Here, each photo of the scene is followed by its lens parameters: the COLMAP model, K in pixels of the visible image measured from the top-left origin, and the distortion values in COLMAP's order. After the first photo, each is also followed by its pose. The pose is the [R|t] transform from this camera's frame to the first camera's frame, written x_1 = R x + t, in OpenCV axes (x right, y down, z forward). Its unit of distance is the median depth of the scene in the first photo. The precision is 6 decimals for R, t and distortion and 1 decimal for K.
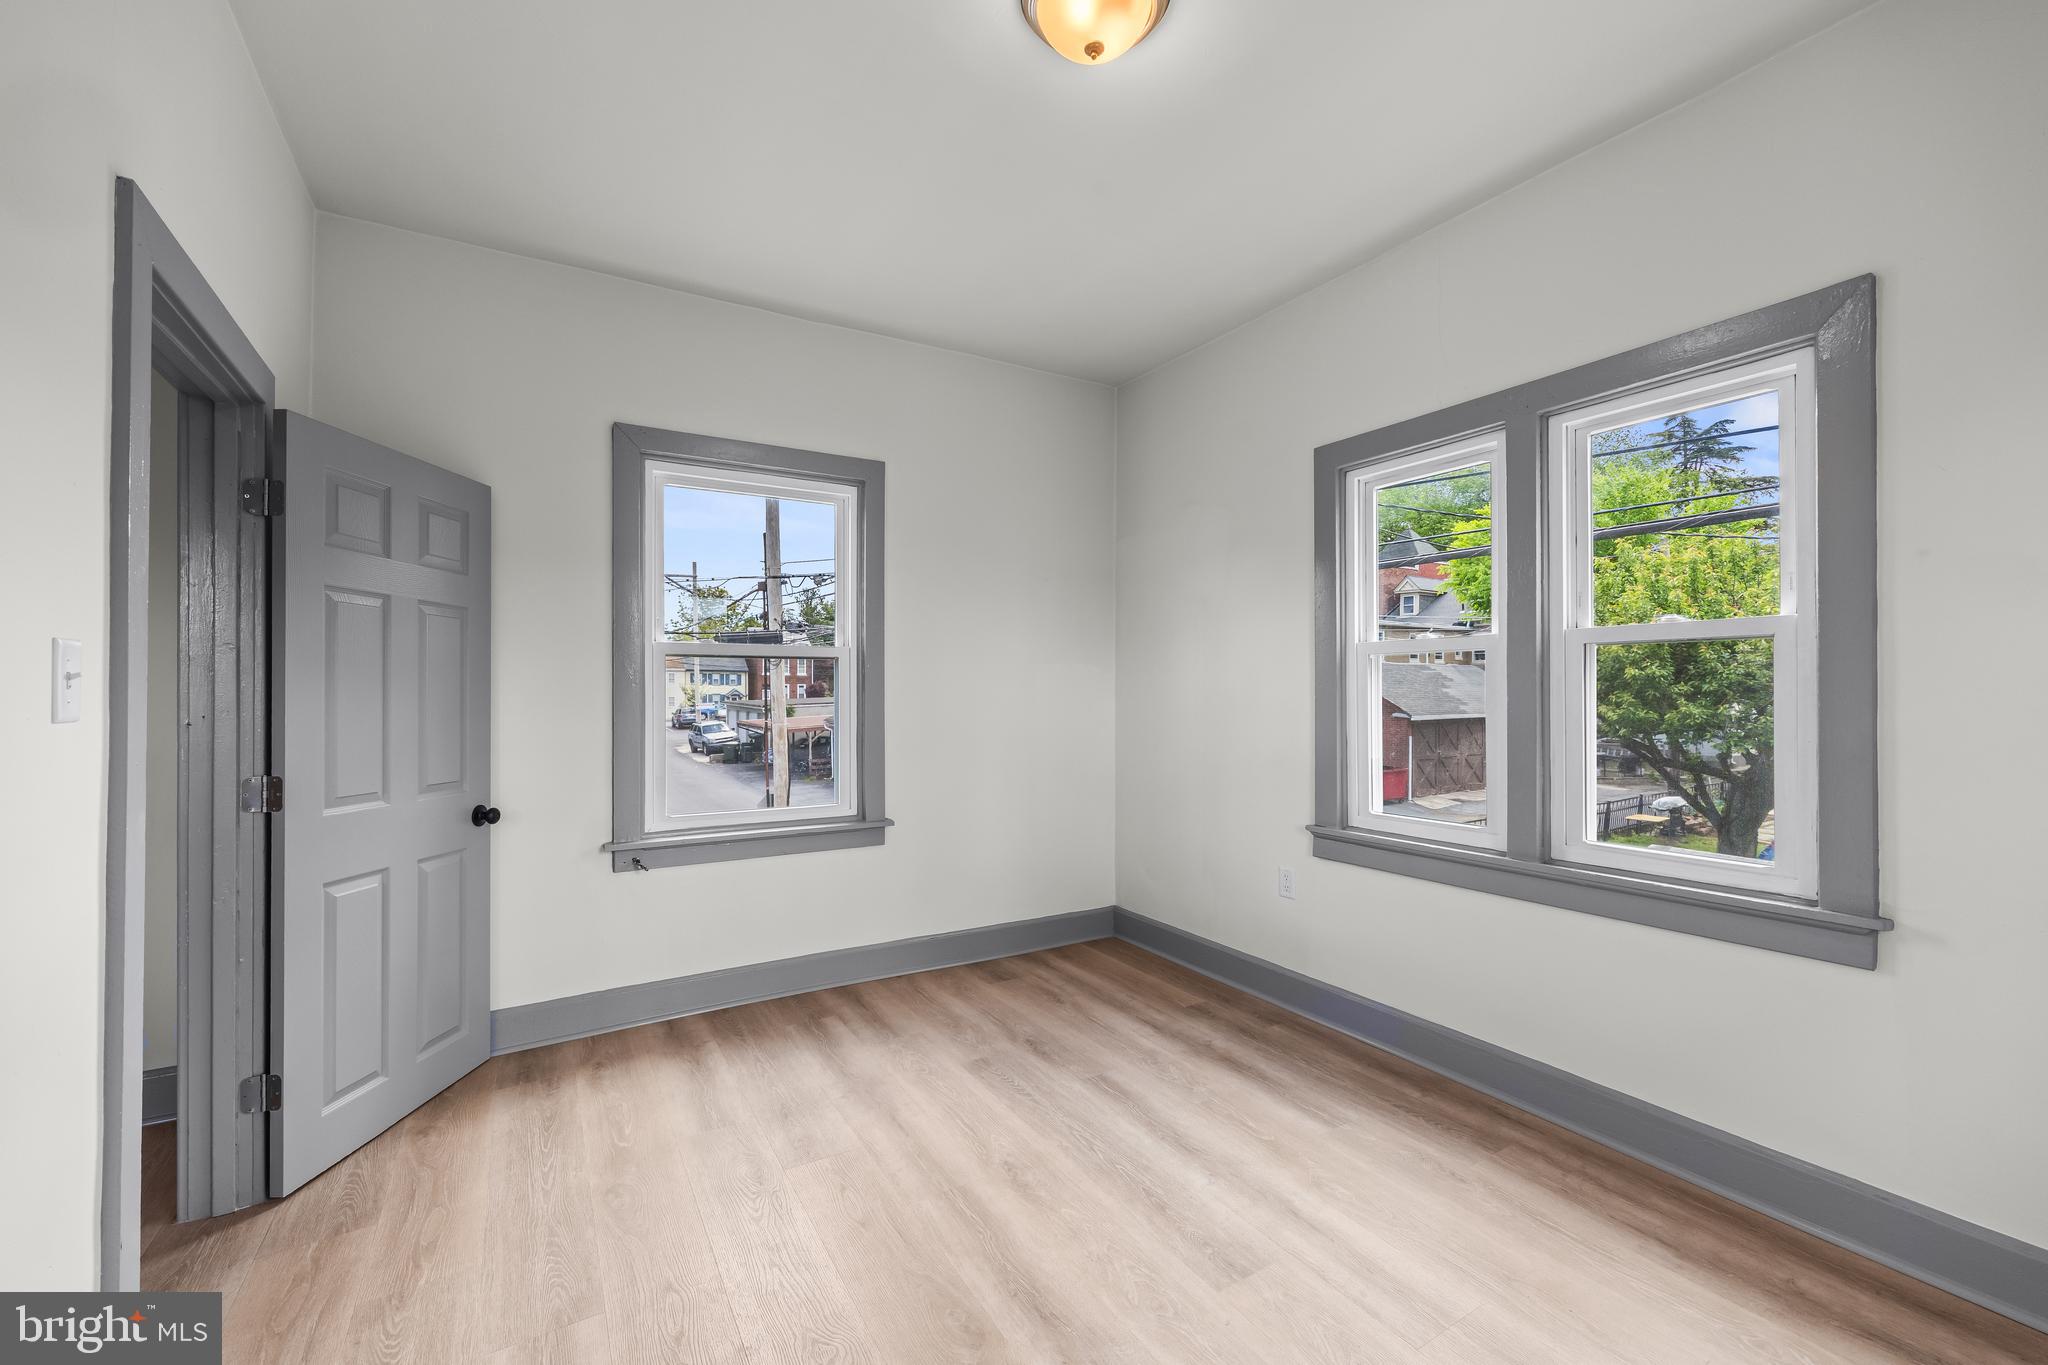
lens RADIAL K [[858.4, 0, 1037.4], [0, 858.4, 684.5], [0, 0, 1]] dist [-0.001793, 0.001196]
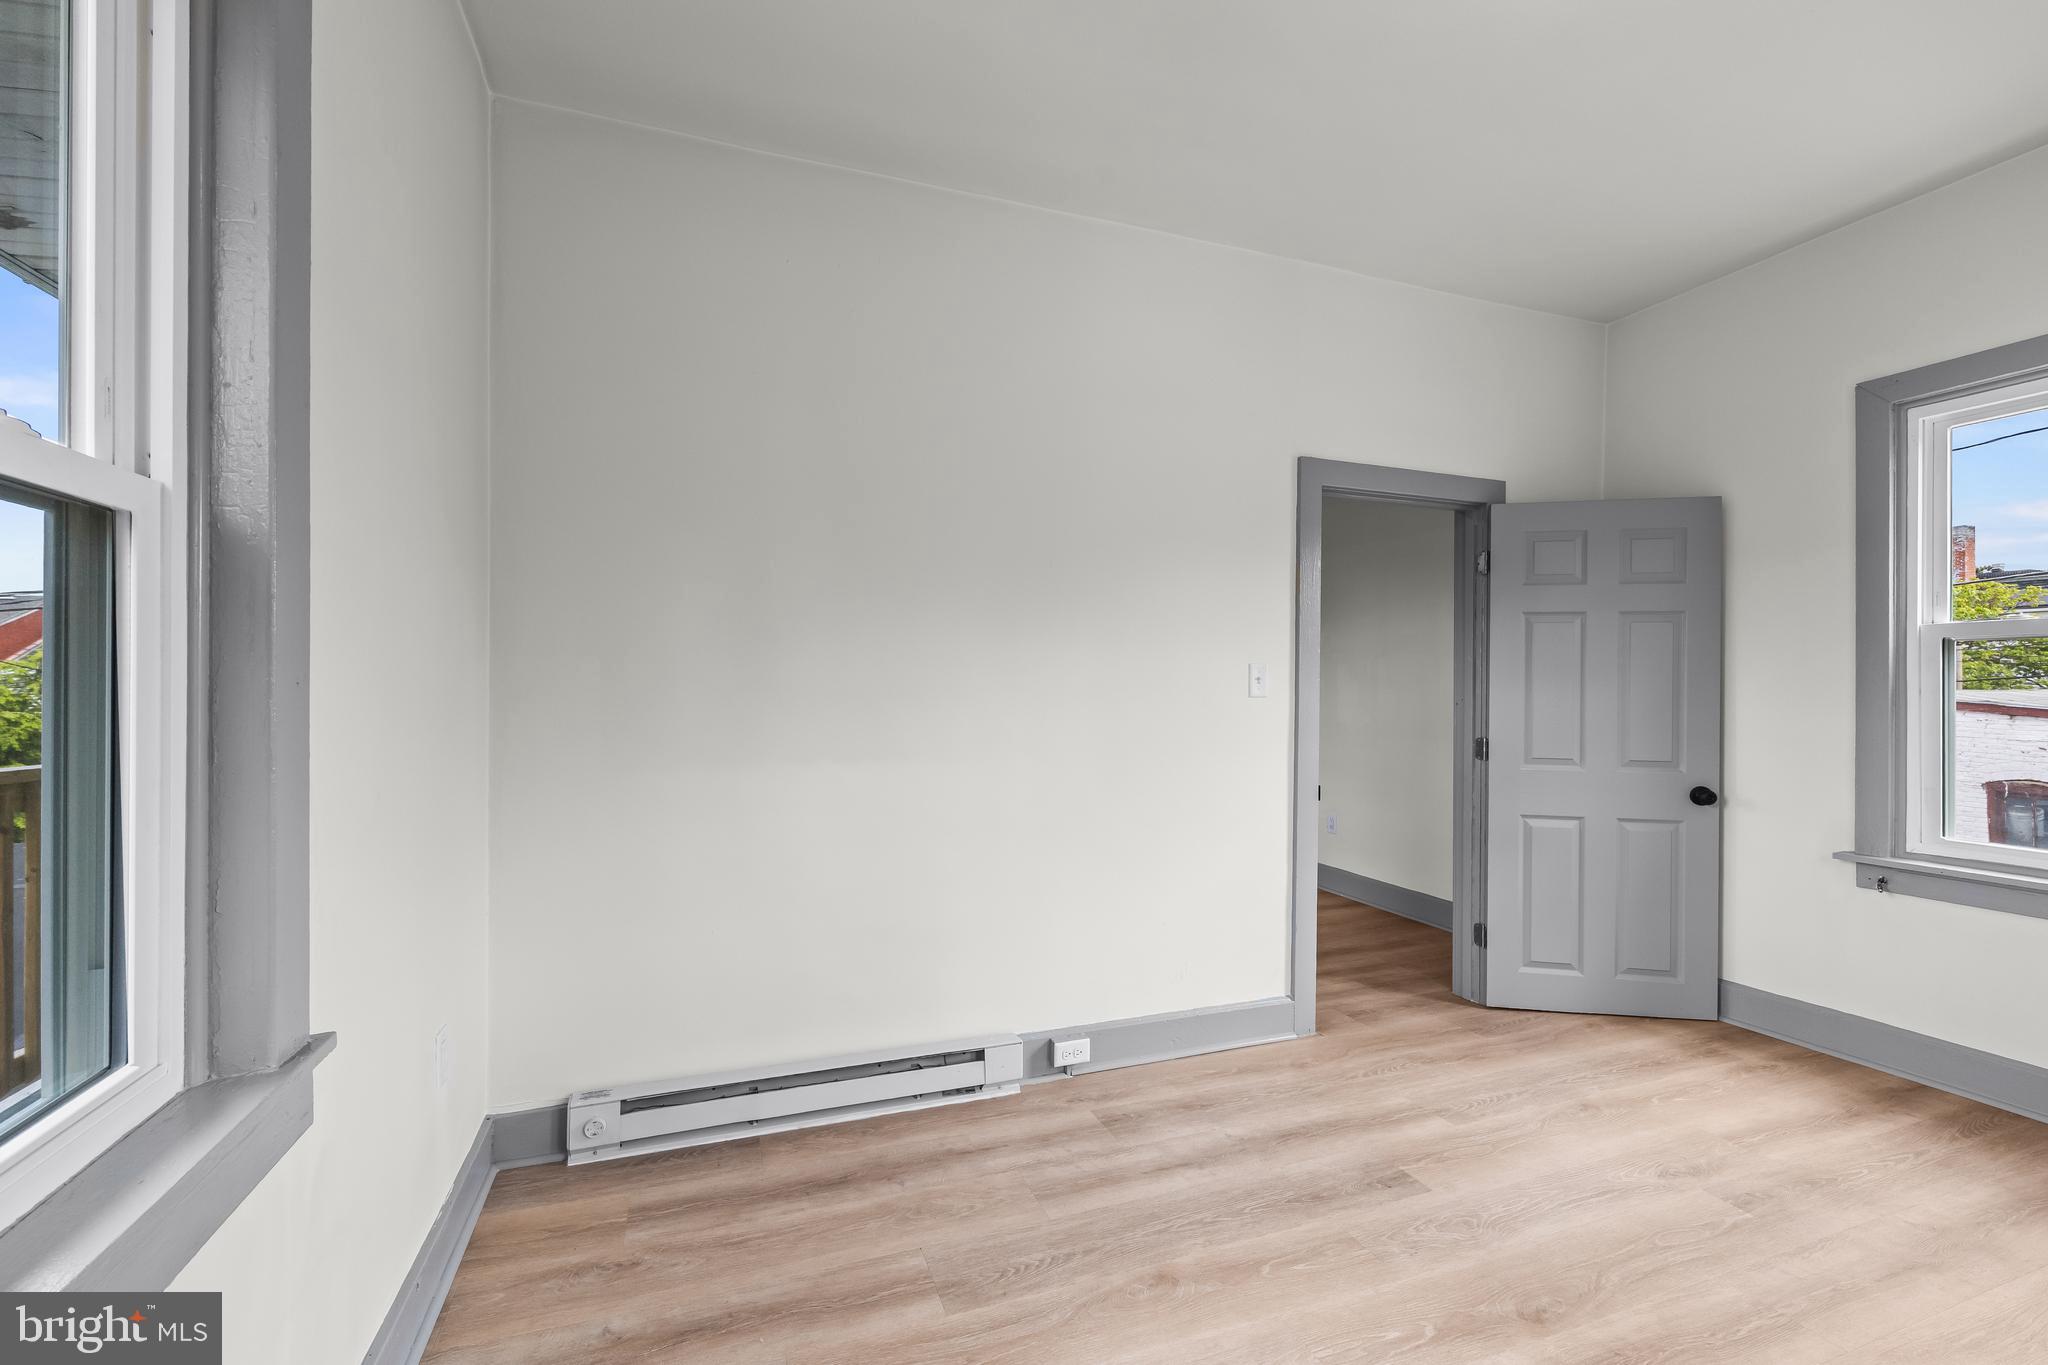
lens RADIAL K [[858.4, 0, 1023.2], [0, 858.4, 680.4], [0, 0, 1]] dist [-0.001793, 0.001196]
pose [[-0.193811, 0.000503, -0.981039, 0.593530], [0.007299, 0.999973, -0.000929, -0.002952], [0.981012, -0.007341, -0.193809, 0.339498]]
